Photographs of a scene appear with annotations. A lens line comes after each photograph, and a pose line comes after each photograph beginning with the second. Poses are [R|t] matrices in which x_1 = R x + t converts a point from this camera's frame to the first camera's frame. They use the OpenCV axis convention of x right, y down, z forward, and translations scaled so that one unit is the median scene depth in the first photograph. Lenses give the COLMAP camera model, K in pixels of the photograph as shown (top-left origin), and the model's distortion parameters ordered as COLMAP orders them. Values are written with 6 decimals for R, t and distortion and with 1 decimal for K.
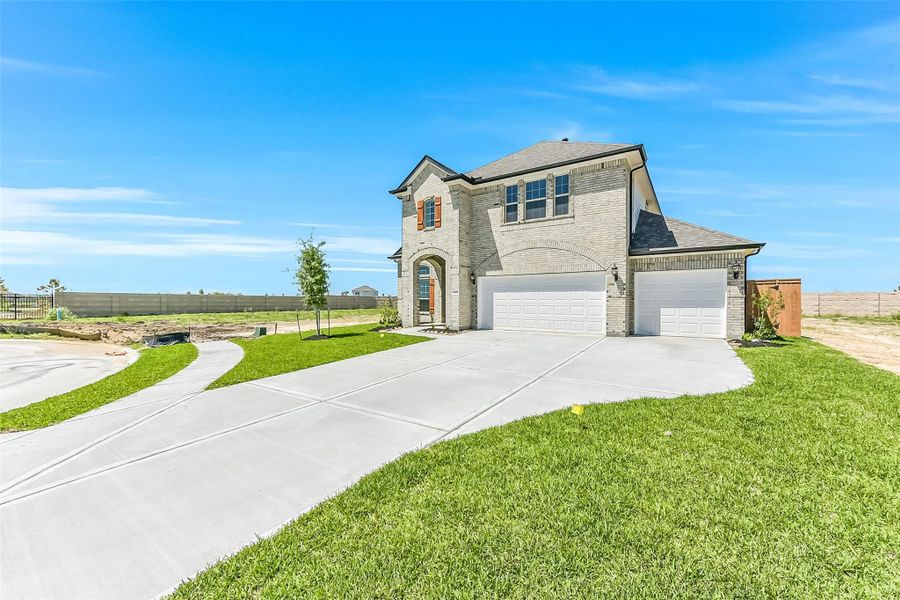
lens RADIAL K [[349.7, 0, 450.0], [0, 349.7, 300.0], [0, 0, 1]] dist [0.000669, -0.000560]
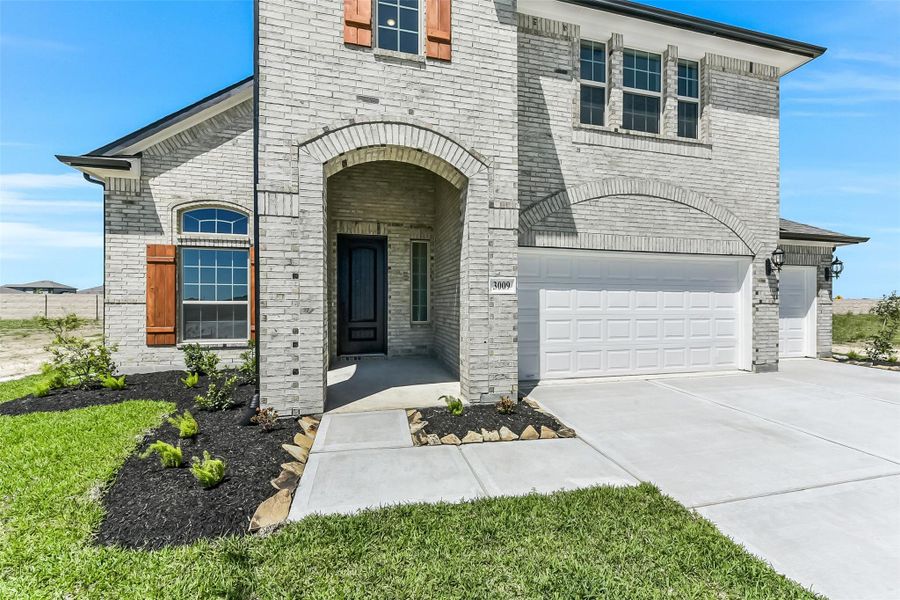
lens RADIAL K [[349.7, 0, 450.0], [0, 349.7, 300.0], [0, 0, 1]] dist [0.000669, -0.000560]
pose [[0.671143, 0.002181, 0.741325, -0.256394], [-0.004320, 0.999990, 0.000969, -0.009789], [-0.741315, -0.003853, 0.671146, 0.836582]]
